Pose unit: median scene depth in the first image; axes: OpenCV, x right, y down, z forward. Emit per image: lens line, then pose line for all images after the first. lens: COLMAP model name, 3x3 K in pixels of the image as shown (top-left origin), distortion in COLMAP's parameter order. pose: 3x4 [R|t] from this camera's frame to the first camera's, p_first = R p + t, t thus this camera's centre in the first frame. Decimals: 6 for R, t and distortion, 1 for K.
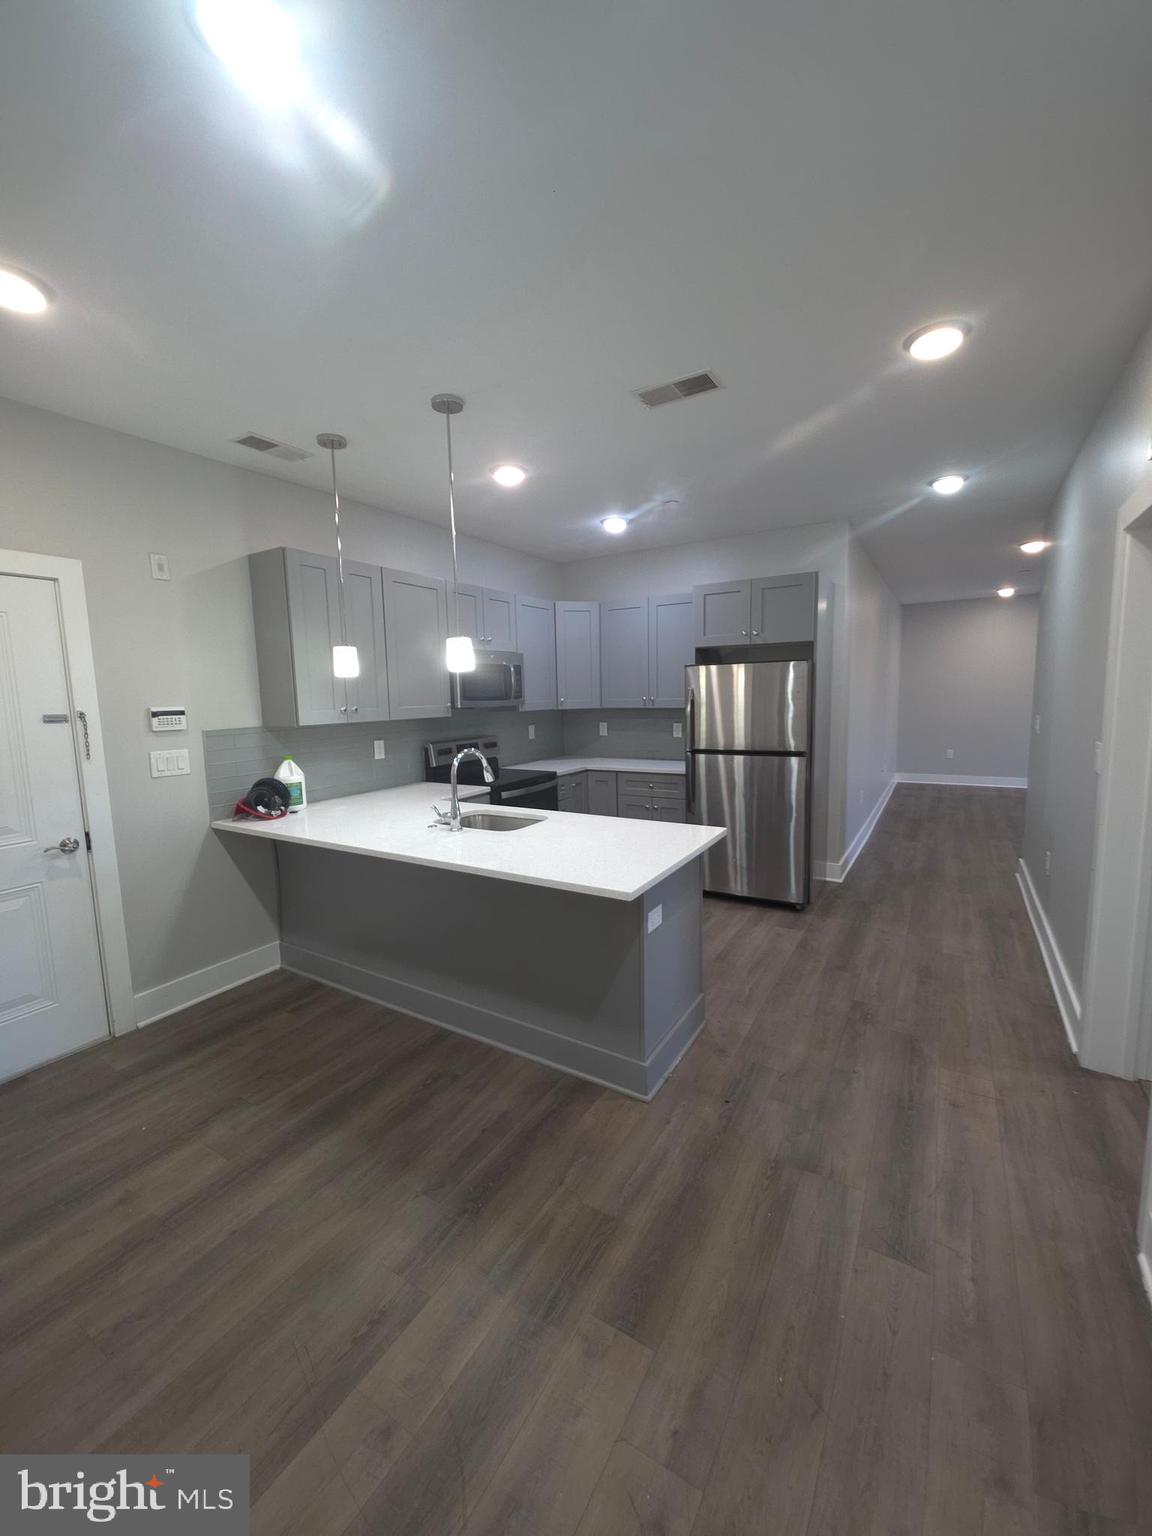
lens RADIAL K [[606.8, 0, 568.9], [0, 606.8, 763.6], [0, 0, 1]] dist [0.013522, -0.008721]
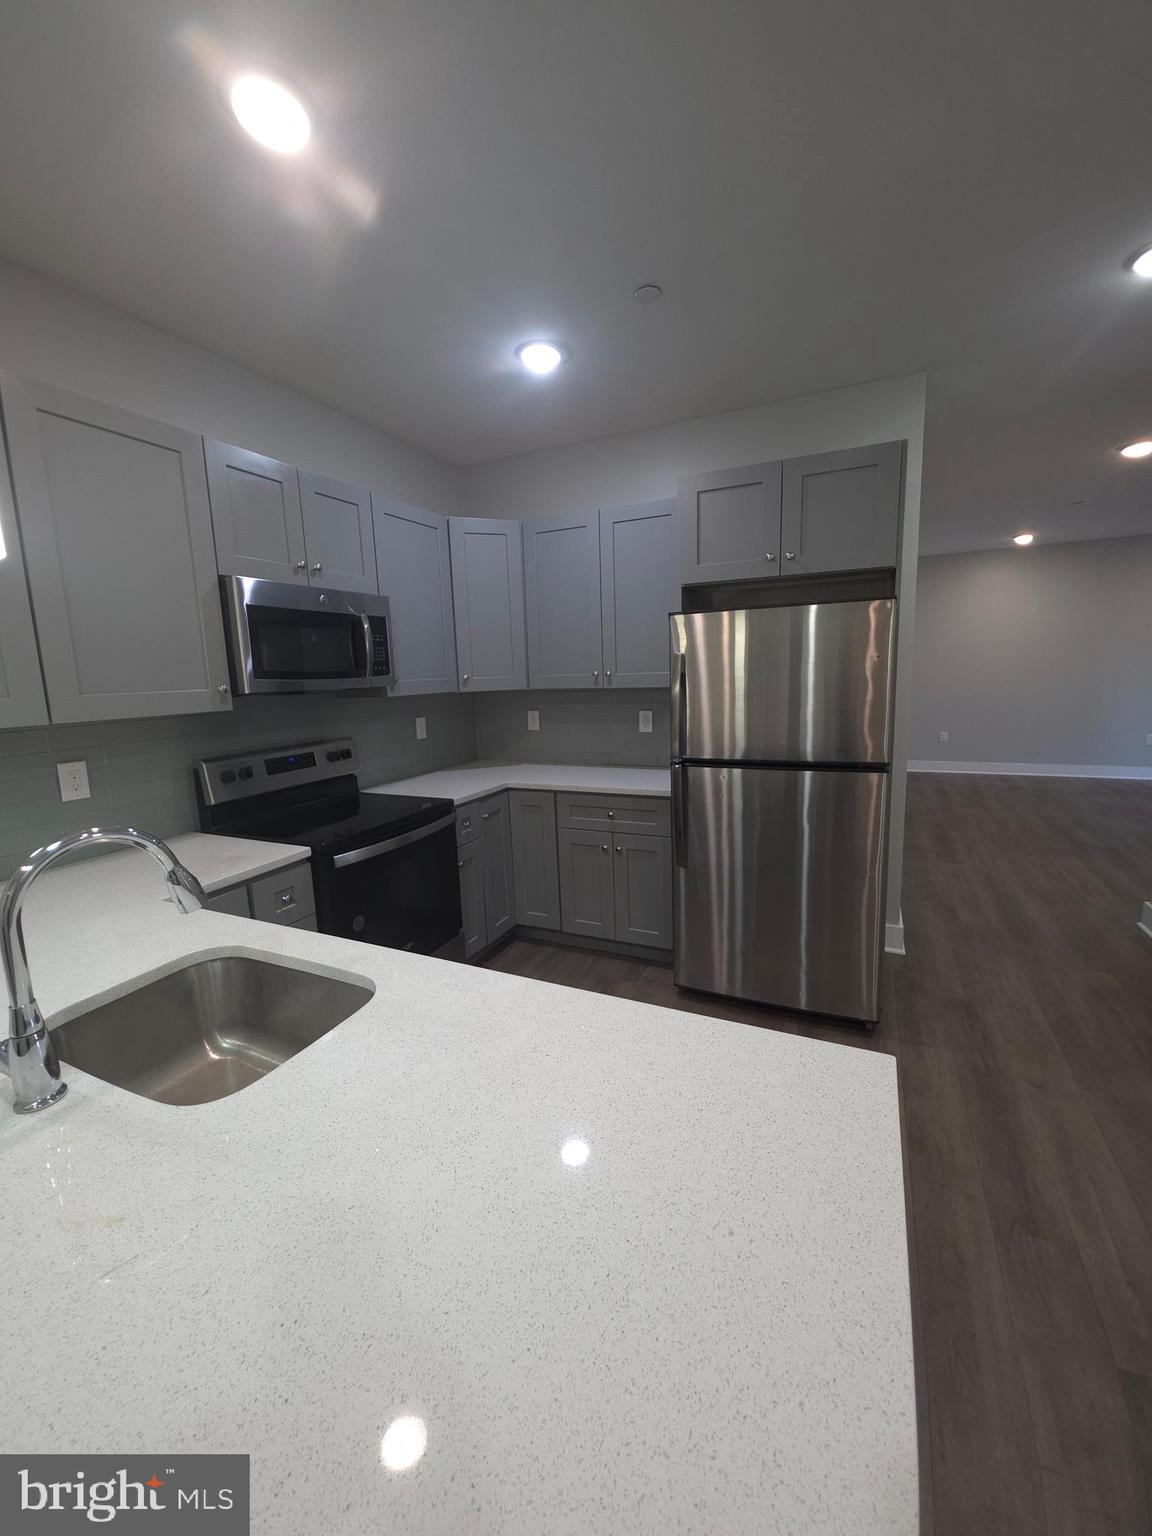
lens RADIAL K [[606.8, 0, 568.9], [0, 606.8, 763.6], [0, 0, 1]] dist [0.013522, -0.008721]
pose [[0.994491, -0.026551, 0.101407, 0.031529], [0.023195, 0.999148, 0.034128, -0.037367], [-0.102227, -0.031588, 0.994259, 0.393172]]
